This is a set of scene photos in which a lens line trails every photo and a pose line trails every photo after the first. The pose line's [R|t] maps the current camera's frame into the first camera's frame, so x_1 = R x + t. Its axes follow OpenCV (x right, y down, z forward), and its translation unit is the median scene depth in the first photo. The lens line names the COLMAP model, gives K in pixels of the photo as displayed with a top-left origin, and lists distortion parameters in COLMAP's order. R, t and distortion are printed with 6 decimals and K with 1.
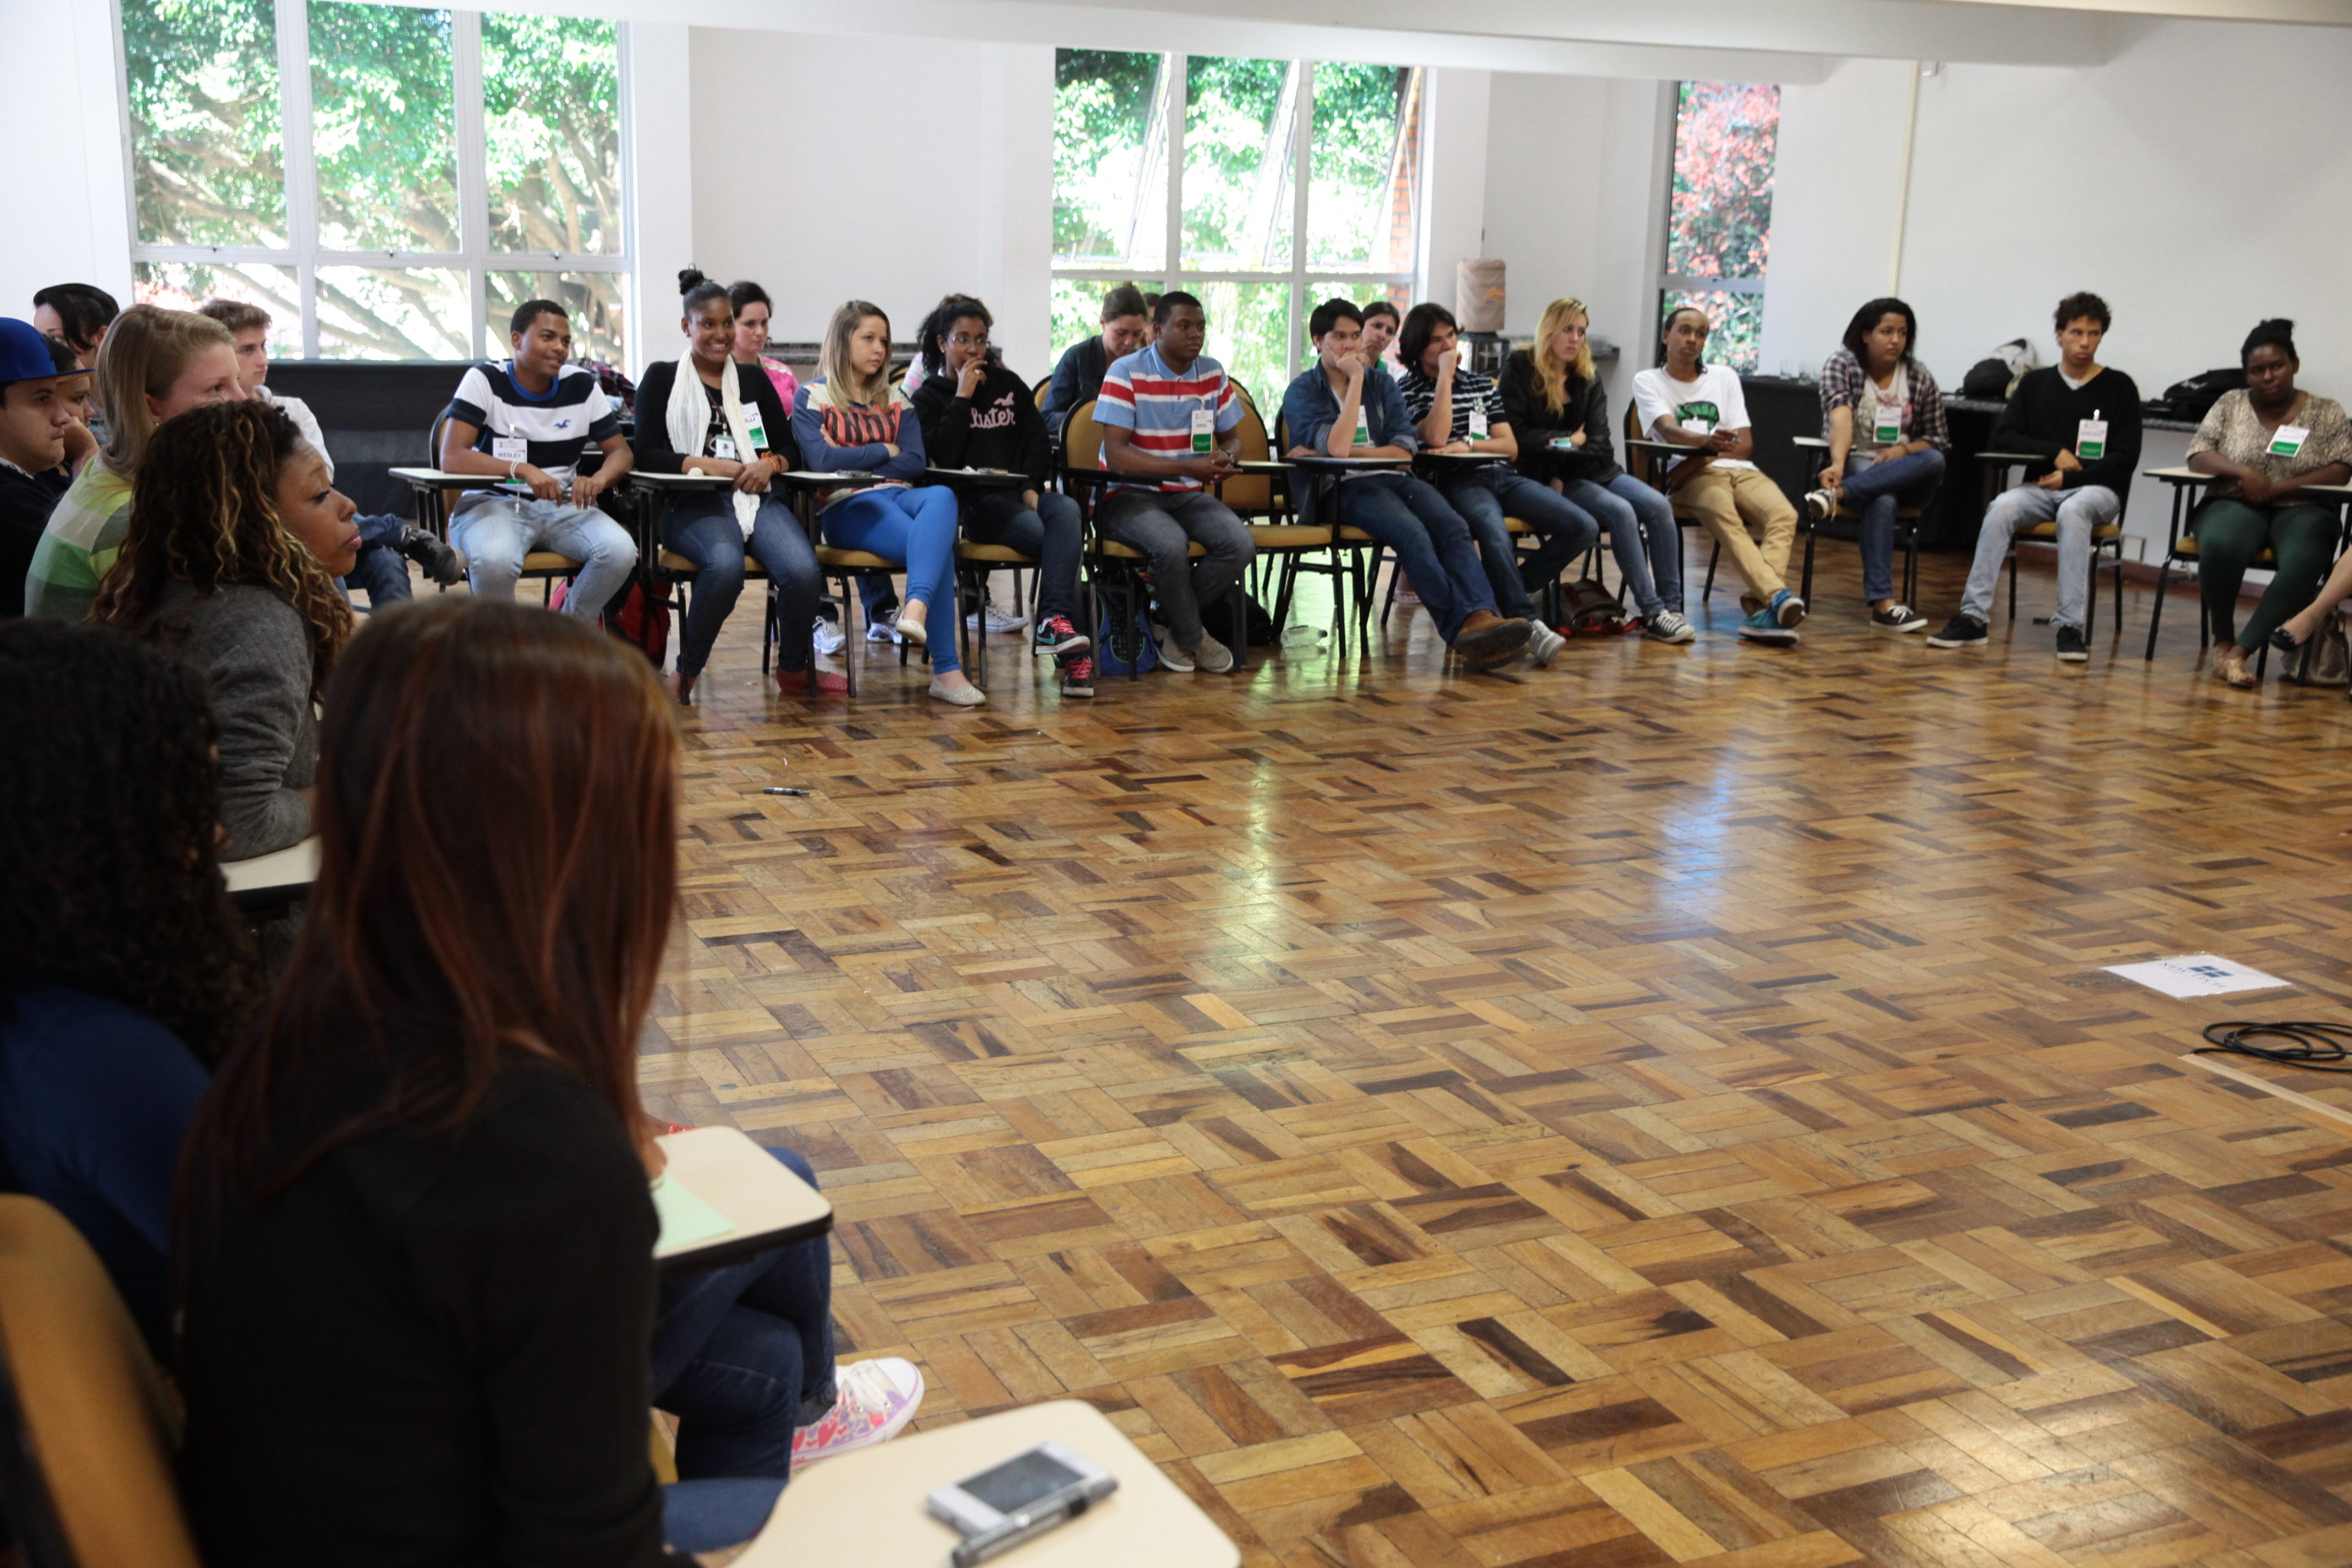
lens RADIAL K [[2312.5, 0, 1176.0], [0, 2312.5, 784.0], [0, 0, 1]] dist [0.000386, 0.006036]
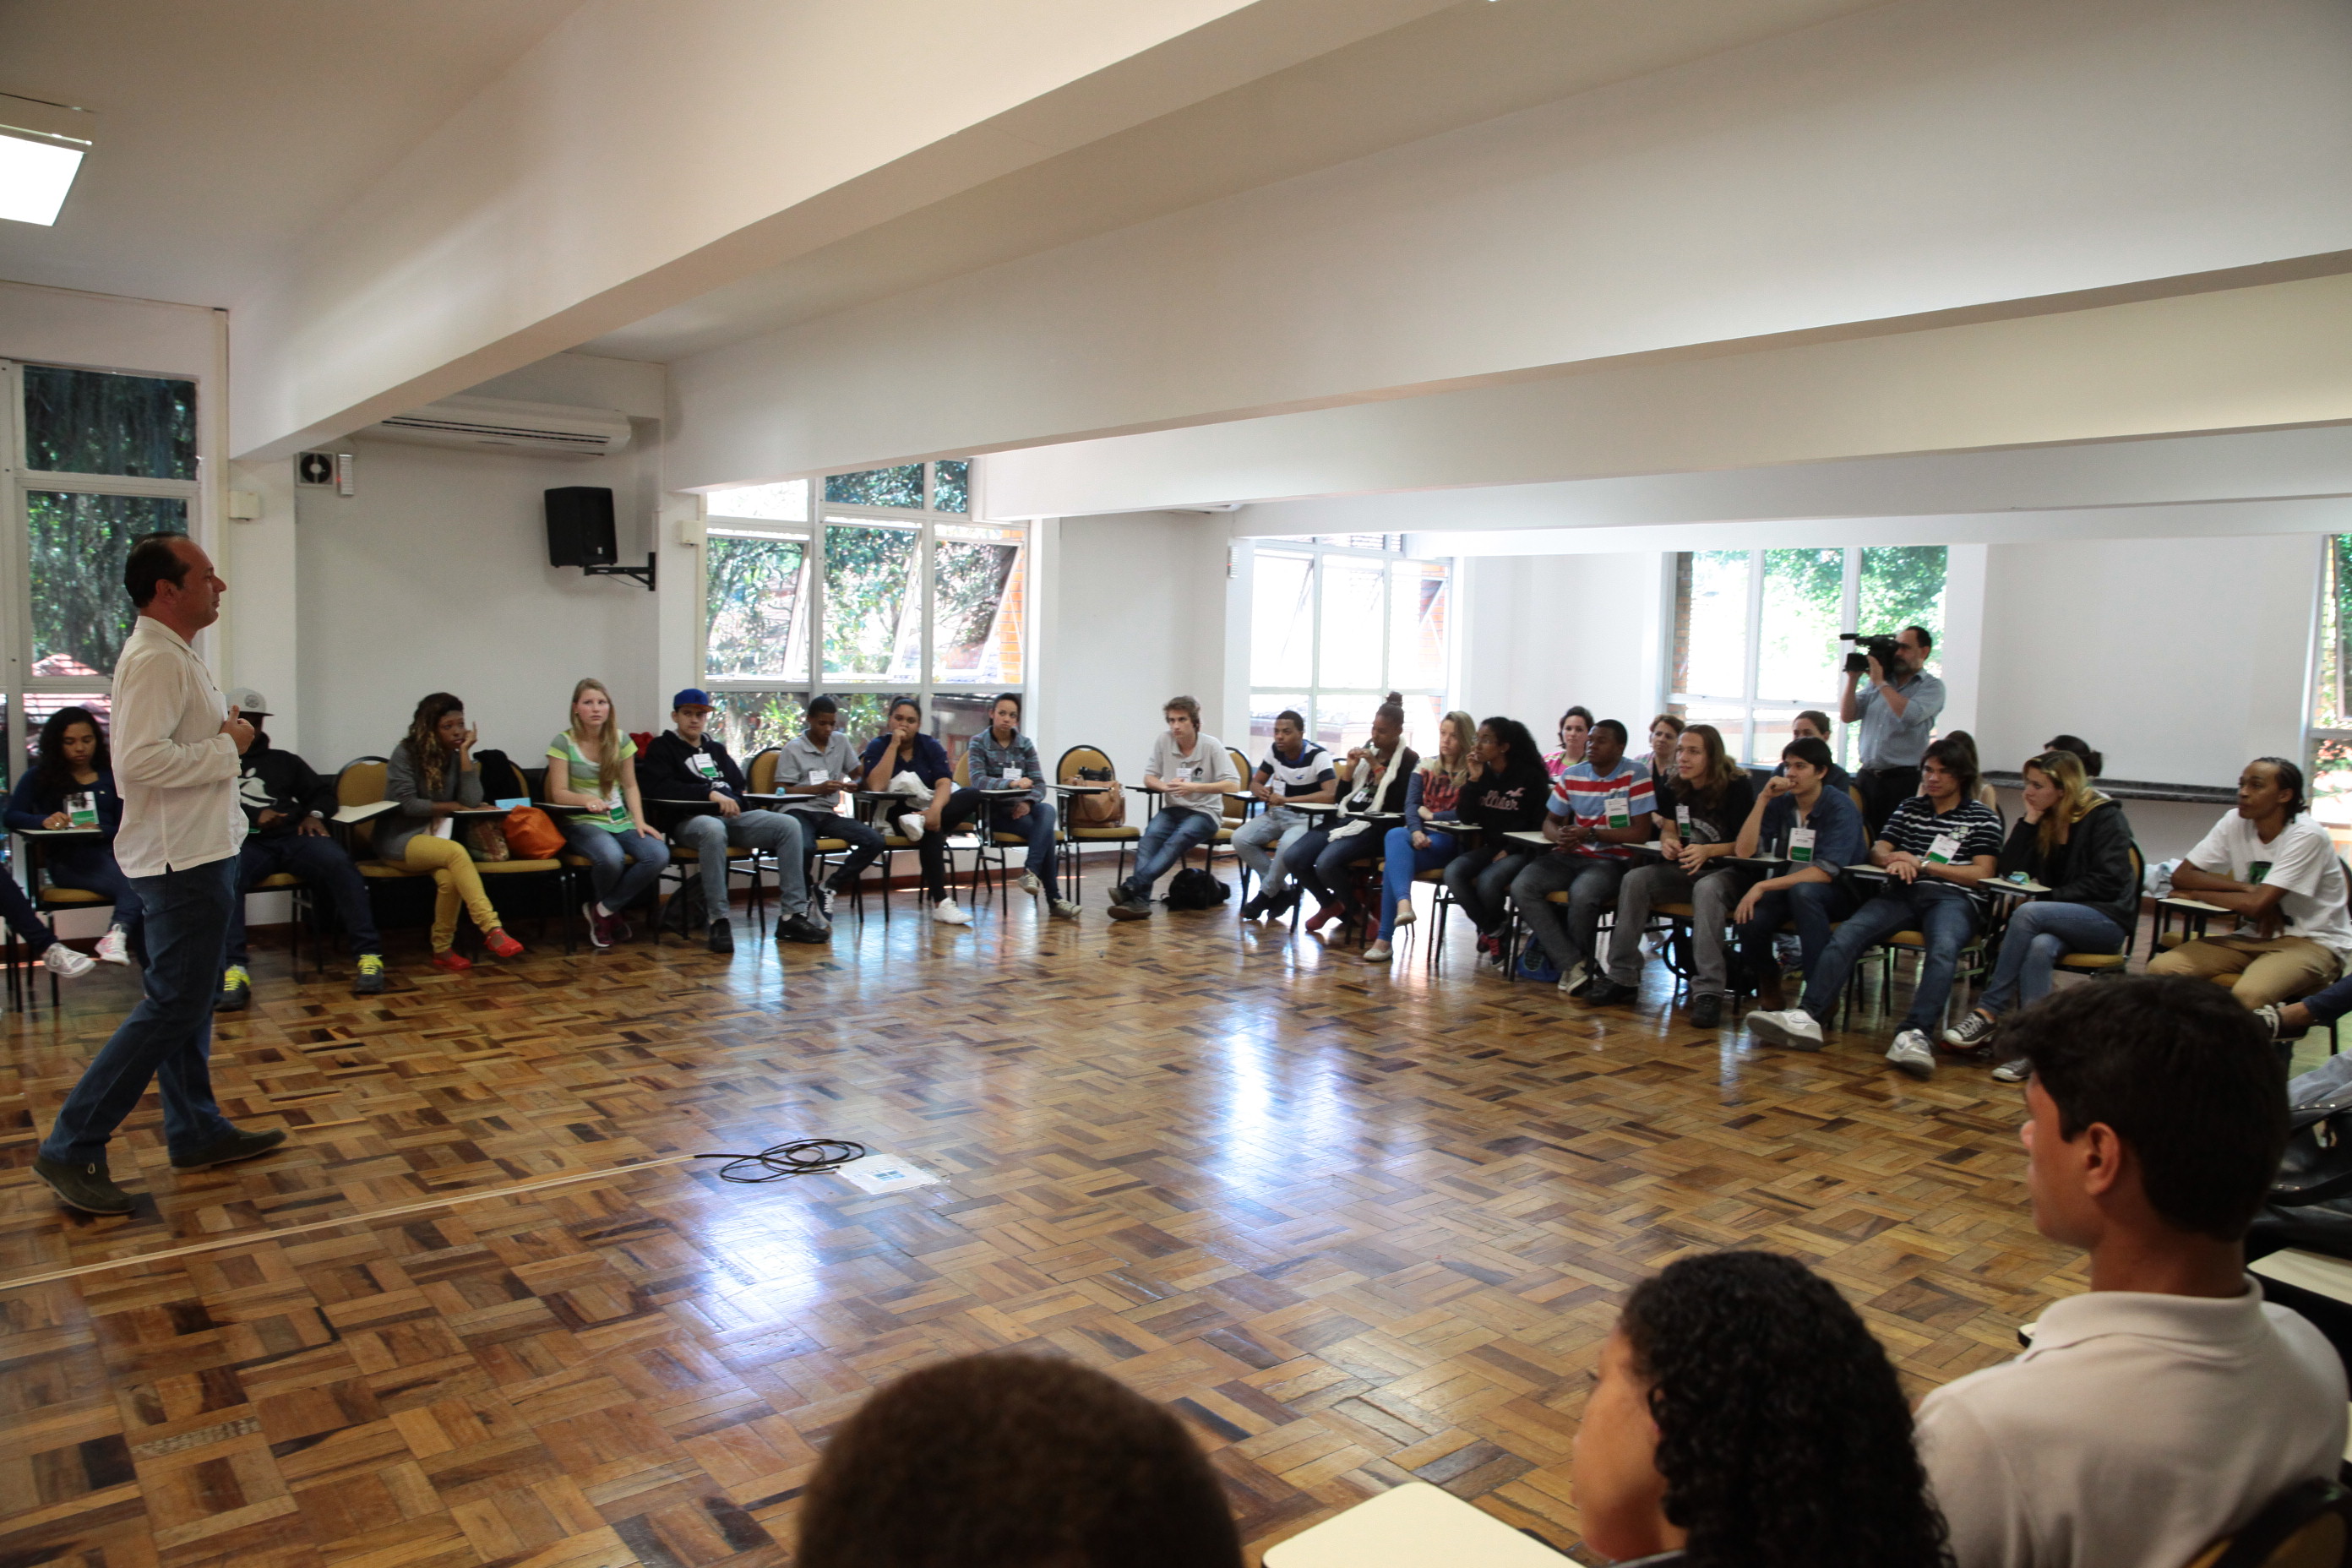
lens RADIAL K [[1567.2, 0, 1176.0], [0, 1567.2, 784.0], [0, 0, 1]] dist [0.001799, 0.000943]
pose [[0.240524, 0.051481, -0.969277, 1.694257], [-0.220752, 0.975325, -0.002977, -0.223131], [0.945207, 0.214686, 0.245954, 1.076853]]
